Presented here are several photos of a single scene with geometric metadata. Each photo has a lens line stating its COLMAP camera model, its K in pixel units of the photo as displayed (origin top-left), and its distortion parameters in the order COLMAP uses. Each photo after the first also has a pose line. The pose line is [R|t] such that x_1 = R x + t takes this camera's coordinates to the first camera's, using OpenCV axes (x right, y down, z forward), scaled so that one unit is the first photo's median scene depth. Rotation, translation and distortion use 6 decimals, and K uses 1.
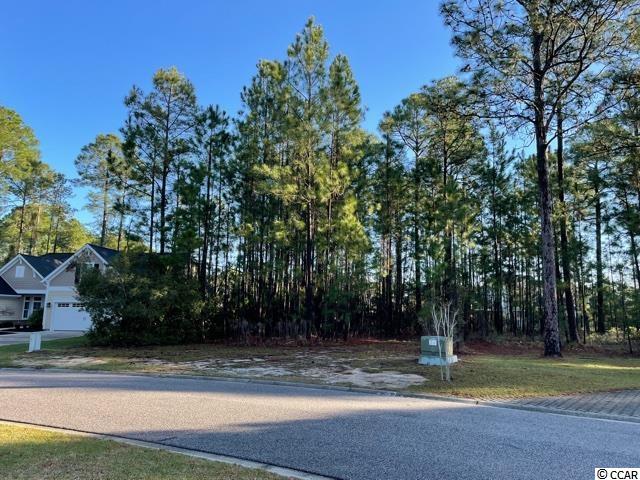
lens RADIAL K [[482.8, 0, 318.8], [0, 482.8, 239.1], [0, 0, 1]] dist [0.044336, -0.039577]
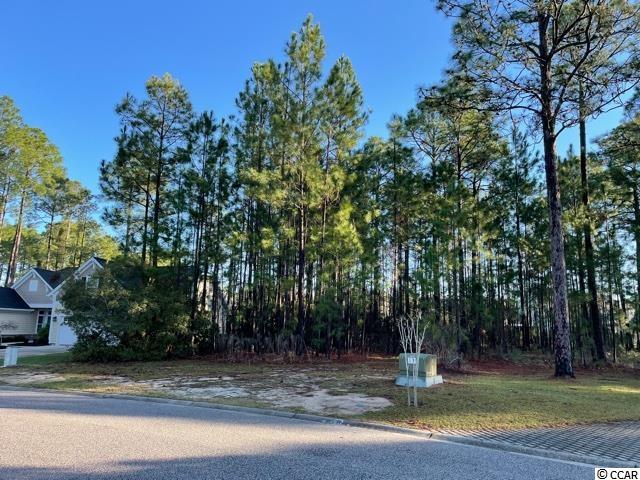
lens RADIAL K [[482.8, 0, 322.5], [0, 482.8, 246.0], [0, 0, 1]] dist [0.044336, -0.039577]
pose [[0.997237, -0.011146, -0.073443, 0.084496], [0.009938, 0.999810, -0.016796, 0.011352], [0.073616, 0.016019, 0.997158, 0.066115]]
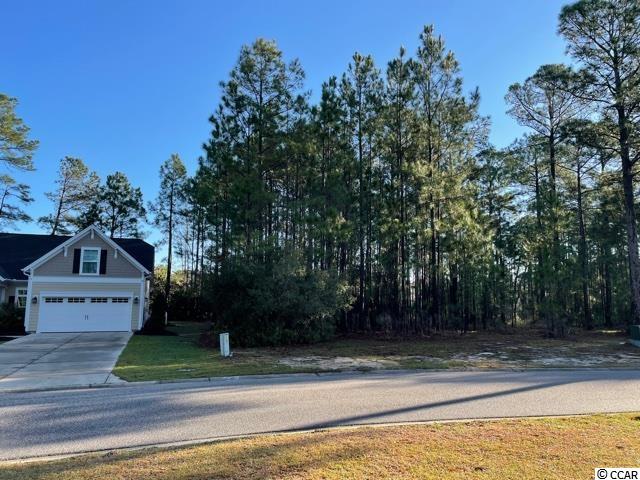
lens RADIAL K [[482.8, 0, 320.9], [0, 482.8, 236.2], [0, 0, 1]] dist [0.044336, -0.039577]
pose [[0.899648, 0.051837, 0.433528, -0.652705], [-0.055651, 0.998443, -0.003898, 0.015181], [-0.433055, -0.020619, 0.901132, 0.146626]]
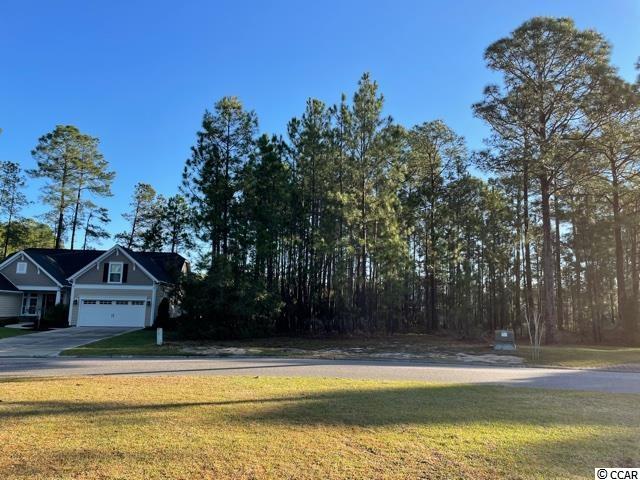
lens RADIAL K [[482.8, 0, 322.0], [0, 482.8, 240.1], [0, 0, 1]] dist [0.044336, -0.039577]
pose [[0.970814, 0.040266, 0.236431, -0.396229], [-0.042597, 0.999081, 0.004757, -0.032507], [-0.236022, -0.014690, 0.971637, -0.172797]]
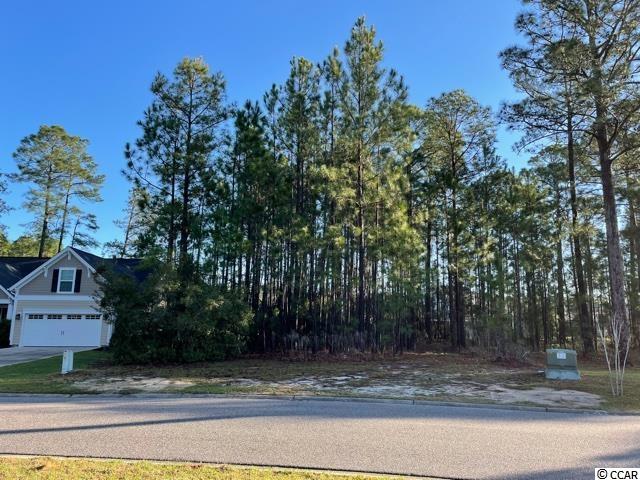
lens RADIAL K [[482.8, 0, 321.1], [0, 482.8, 236.8], [0, 0, 1]] dist [0.044336, -0.039577]
pose [[0.983471, 0.027791, 0.178922, -0.251816], [-0.022905, 0.999308, -0.029317, 0.010066], [-0.179613, 0.024734, 0.983426, 0.077127]]
